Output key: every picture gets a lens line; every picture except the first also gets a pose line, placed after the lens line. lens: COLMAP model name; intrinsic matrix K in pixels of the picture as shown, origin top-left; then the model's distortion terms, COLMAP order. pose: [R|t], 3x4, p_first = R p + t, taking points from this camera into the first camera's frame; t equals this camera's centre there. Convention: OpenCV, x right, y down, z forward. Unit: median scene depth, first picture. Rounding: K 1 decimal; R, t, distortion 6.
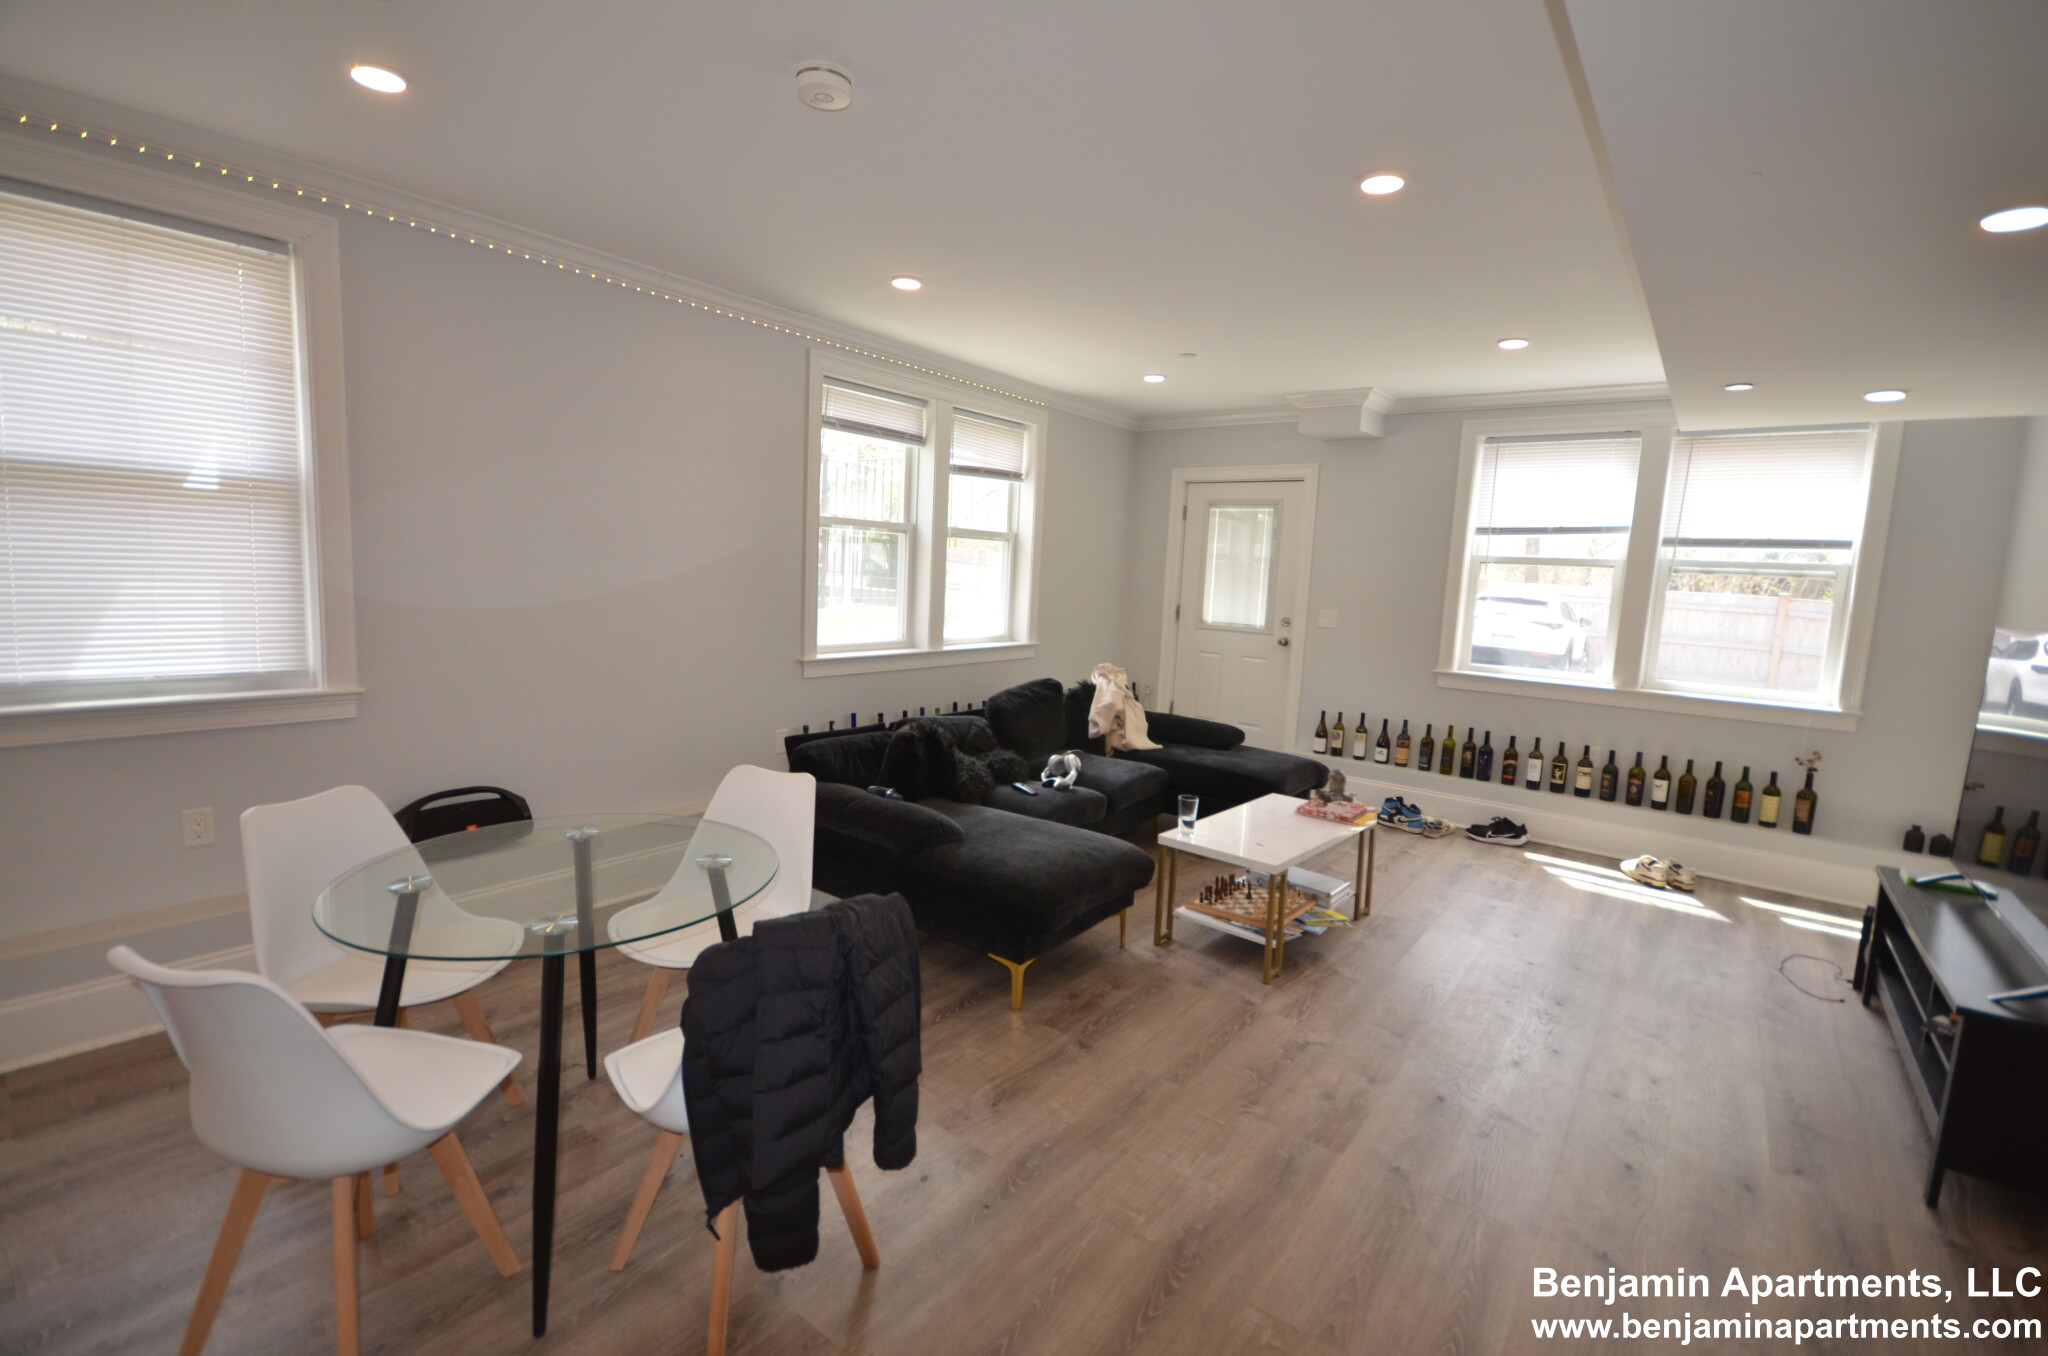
lens RADIAL K [[905.0, 0, 1024.8], [0, 905.0, 673.2], [0, 0, 1]] dist [0.001148, 0.000230]
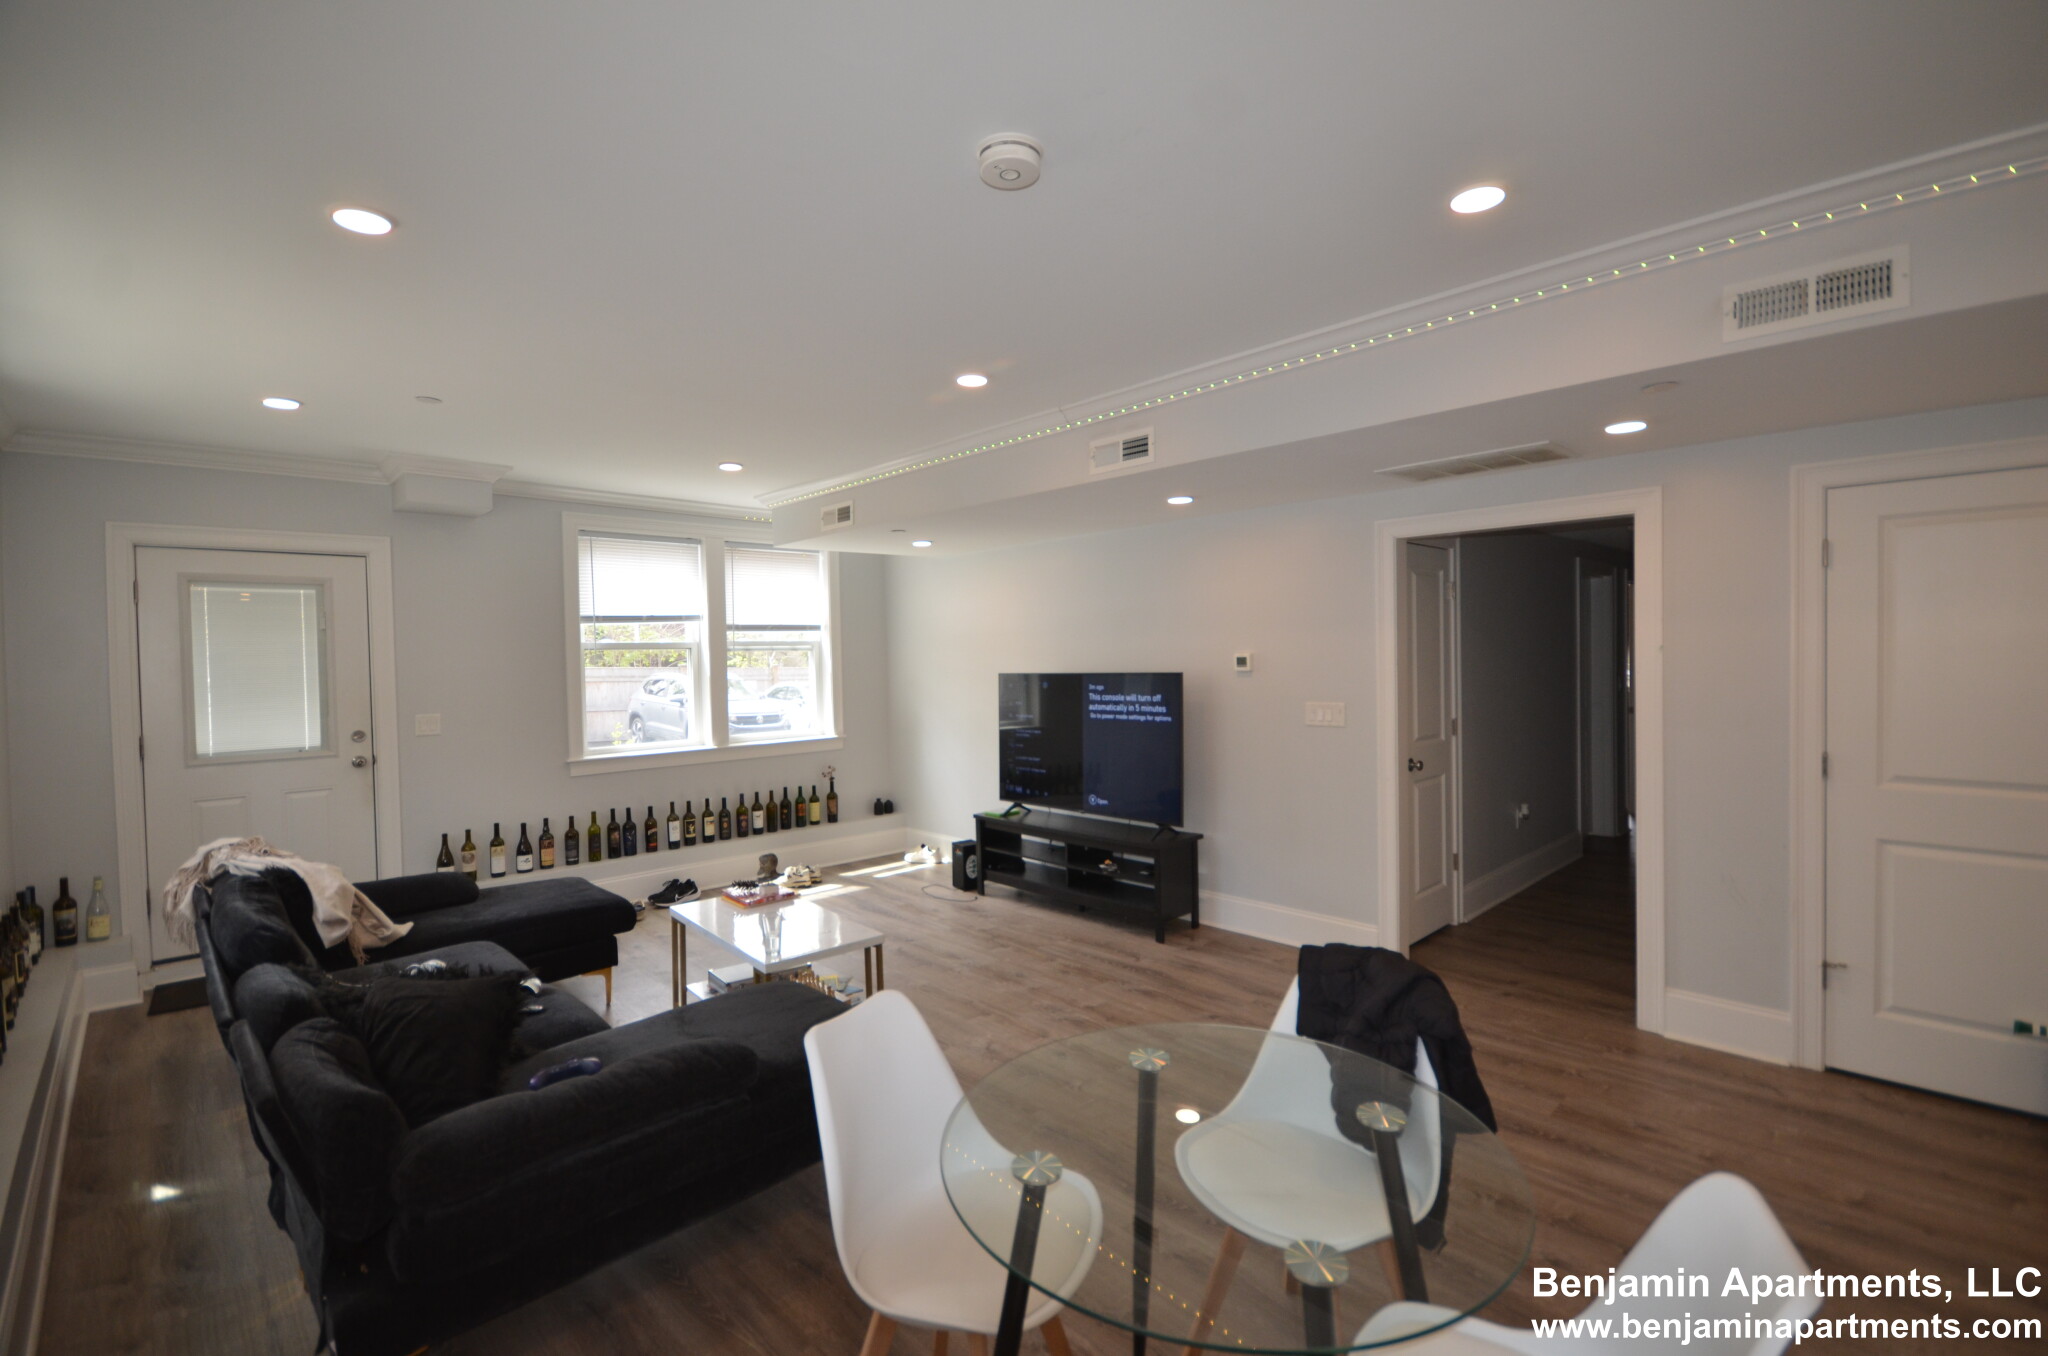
lens RADIAL K [[905.0, 0, 1024.8], [0, 905.0, 673.2], [0, 0, 1]] dist [0.001148, 0.000230]
pose [[0.145972, -0.070483, 0.986775, -0.458290], [0.142856, 0.988506, 0.049474, -0.078616], [-0.978920, 0.133745, 0.154364, 0.373915]]
